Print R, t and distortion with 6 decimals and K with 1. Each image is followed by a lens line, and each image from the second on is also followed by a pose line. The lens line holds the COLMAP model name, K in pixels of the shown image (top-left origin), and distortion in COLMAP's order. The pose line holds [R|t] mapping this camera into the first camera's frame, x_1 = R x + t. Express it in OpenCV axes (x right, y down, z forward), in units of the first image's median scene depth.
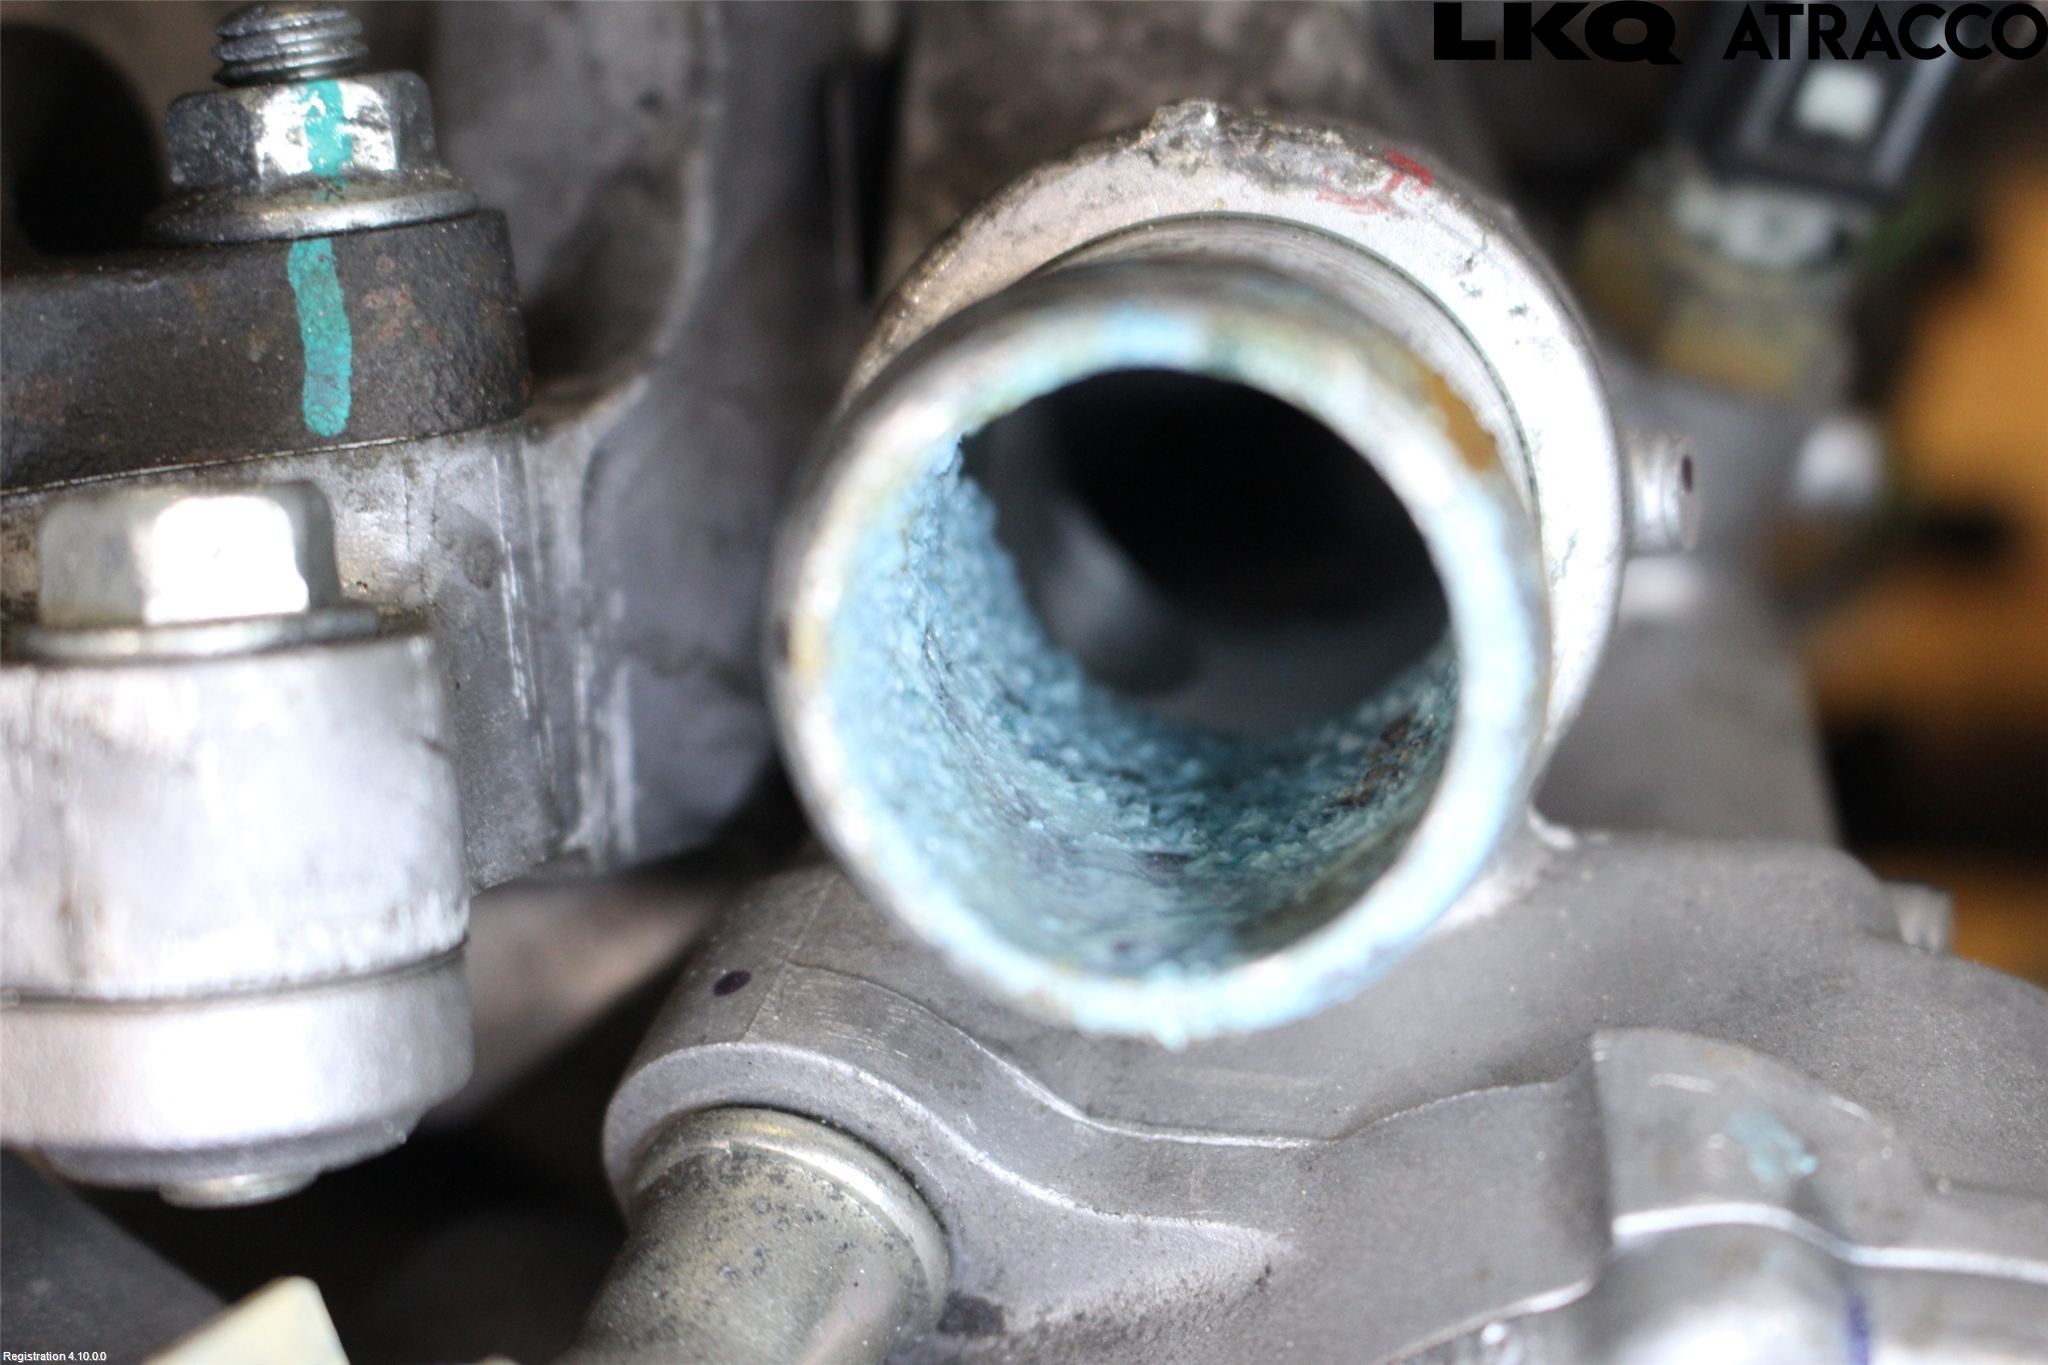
lens RADIAL K [[3446.0, 0, 1024.0], [0, 3446.0, 682.5], [0, 0, 1]] dist [0.030151, 0.083338]
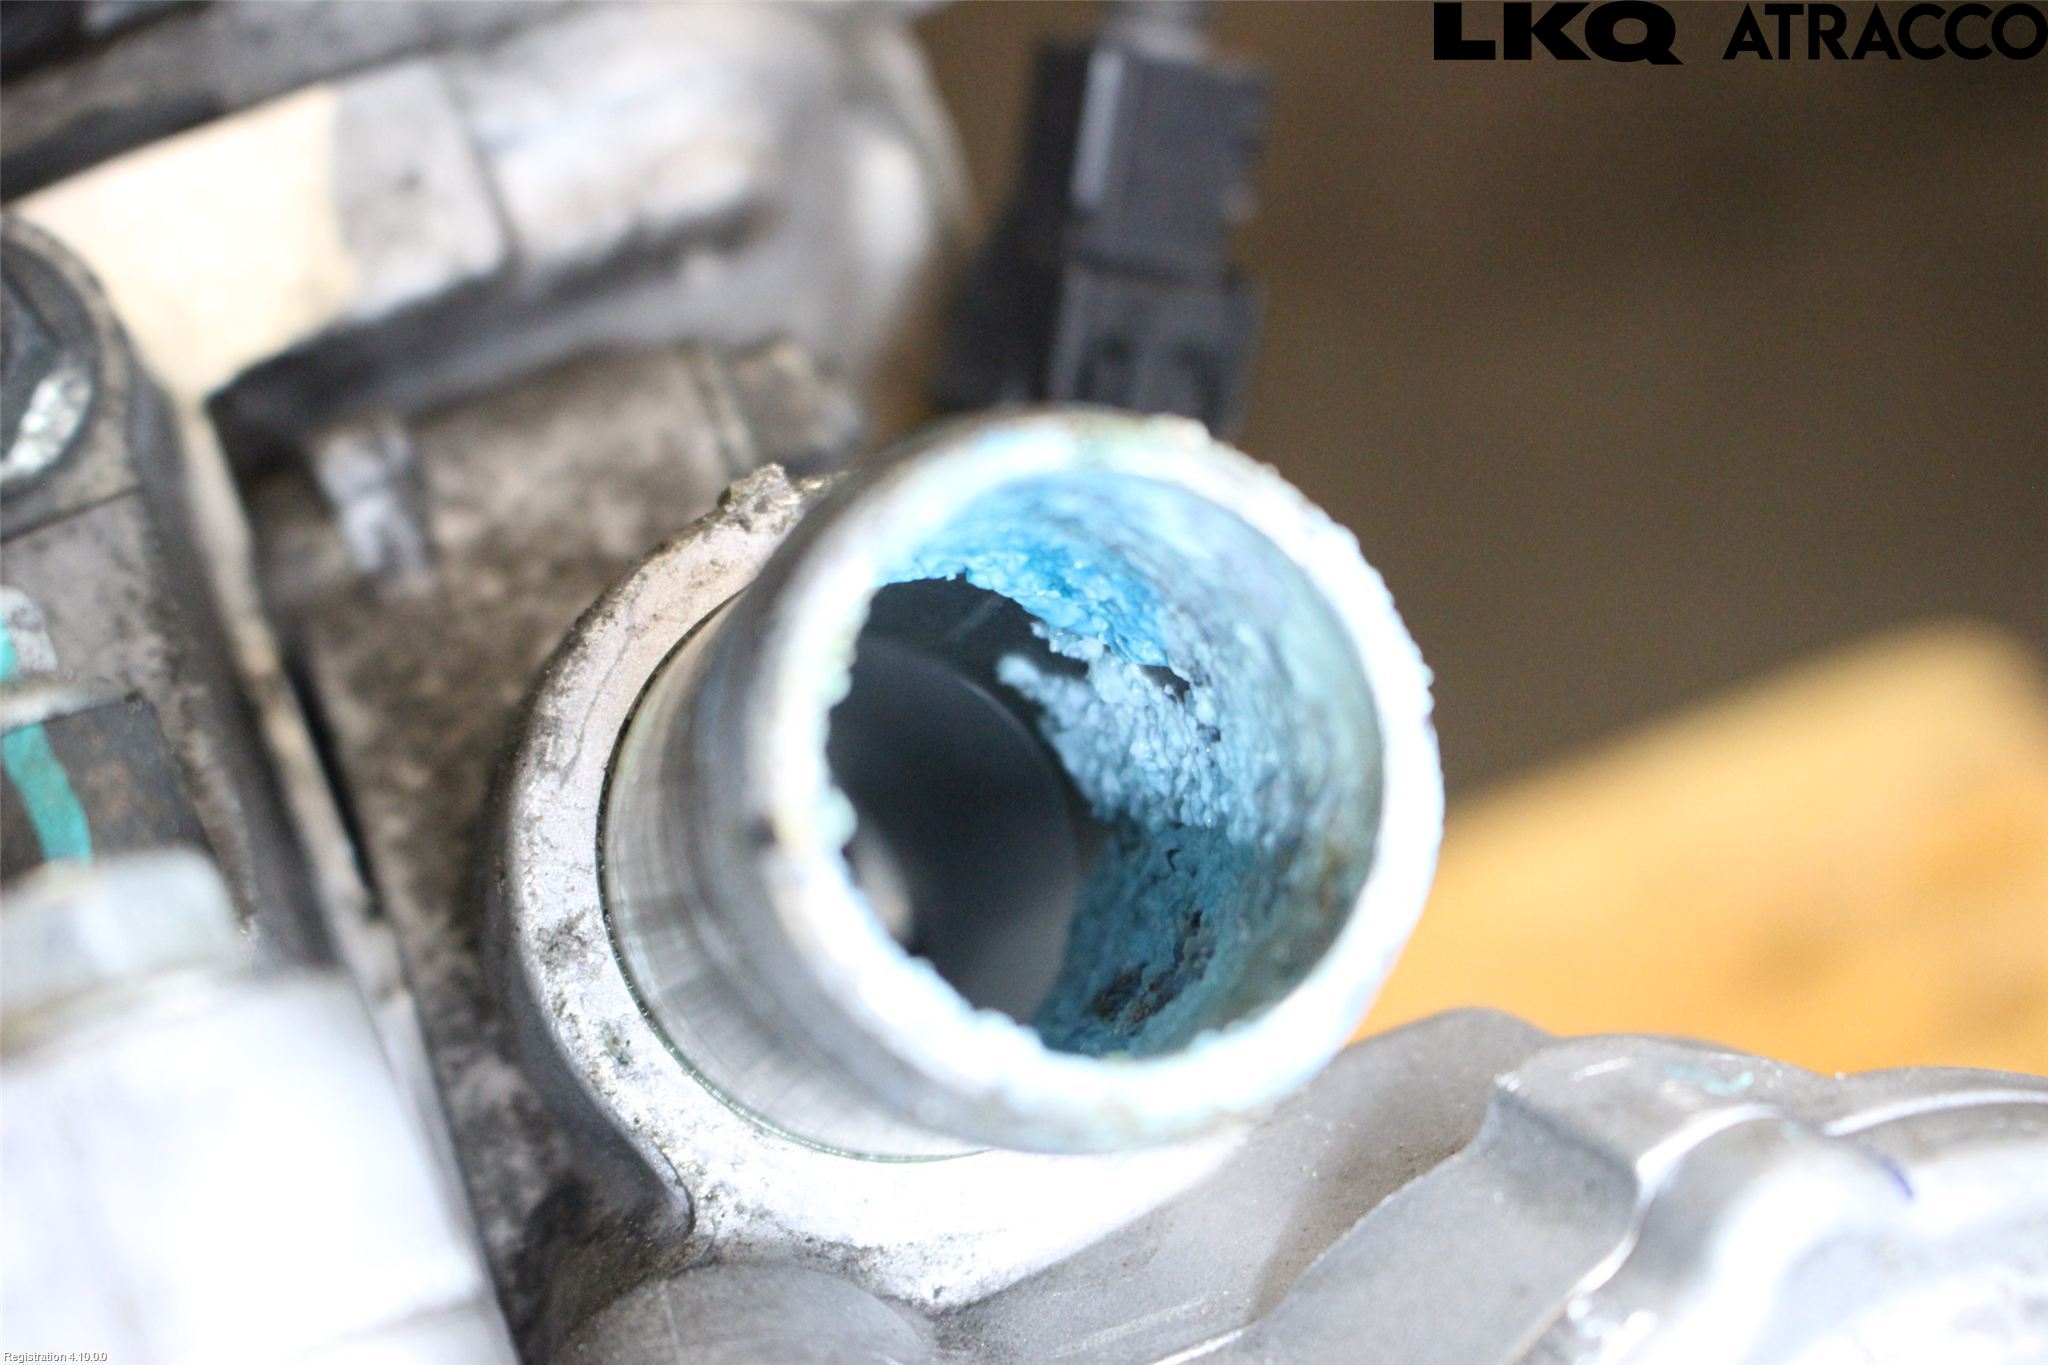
lens RADIAL K [[3446.0, 0, 1024.0], [0, 3446.0, 682.5], [0, 0, 1]] dist [0.030151, 0.083338]
pose [[0.870637, -0.217193, 0.441383, -0.373605], [0.355654, 0.897797, -0.259751, 0.201160], [-0.339856, 0.383128, 0.858901, 0.081606]]
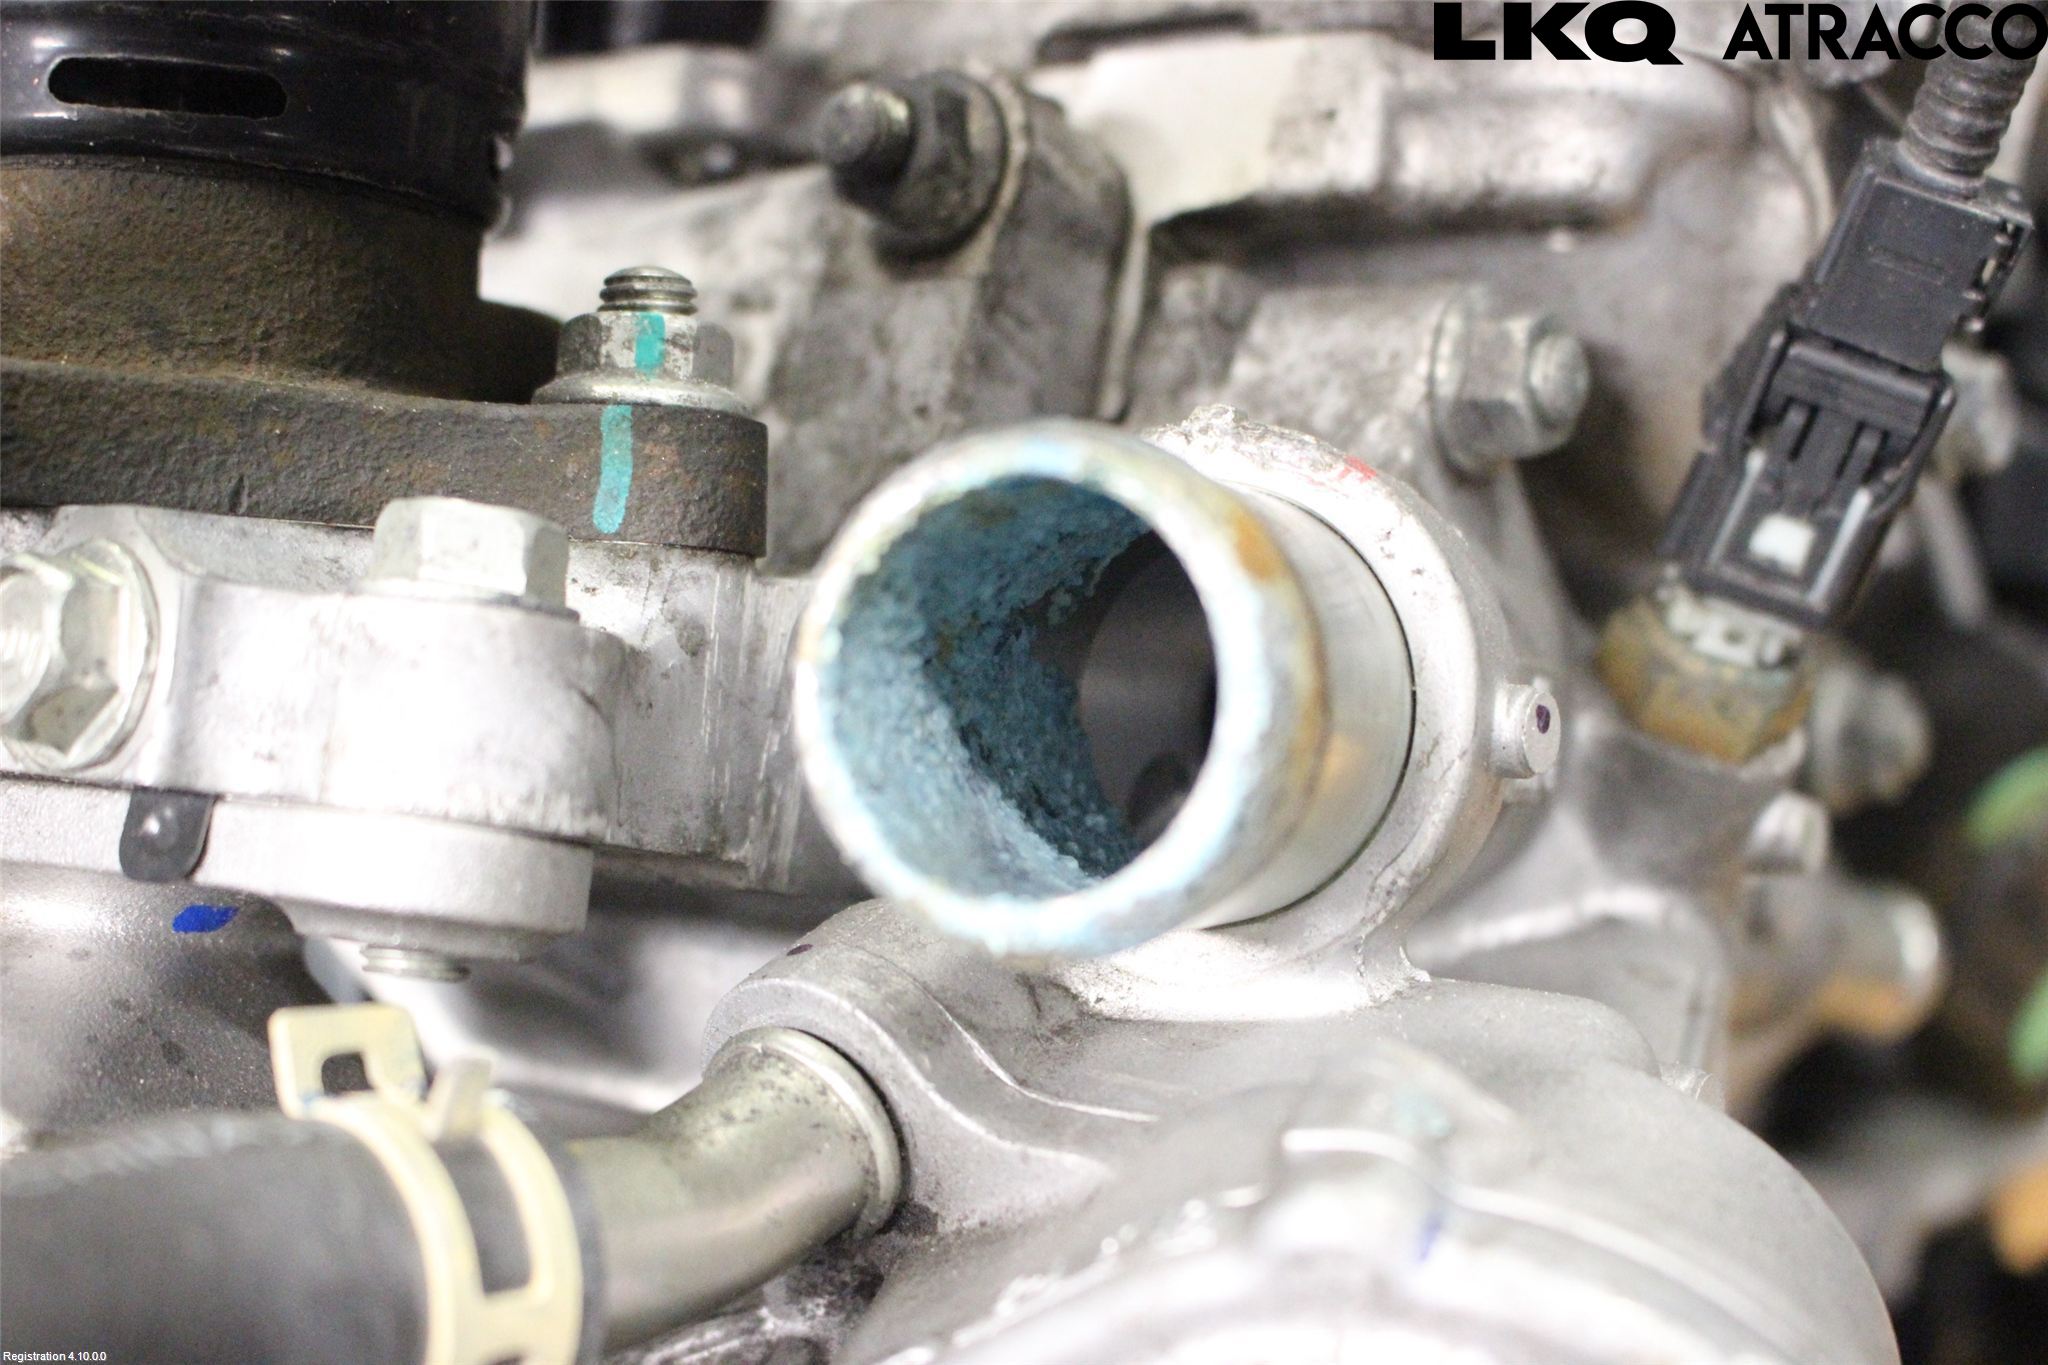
lens RADIAL K [[2741.0, 0, 1024.0], [0, 2741.0, 682.5], [0, 0, 1]] dist [-0.021287, -0.014411]
pose [[0.962215, 0.143855, -0.231190, 0.258243], [-0.188420, 0.964711, -0.183929, 0.175779], [0.196573, 0.220540, 0.955365, -0.095254]]
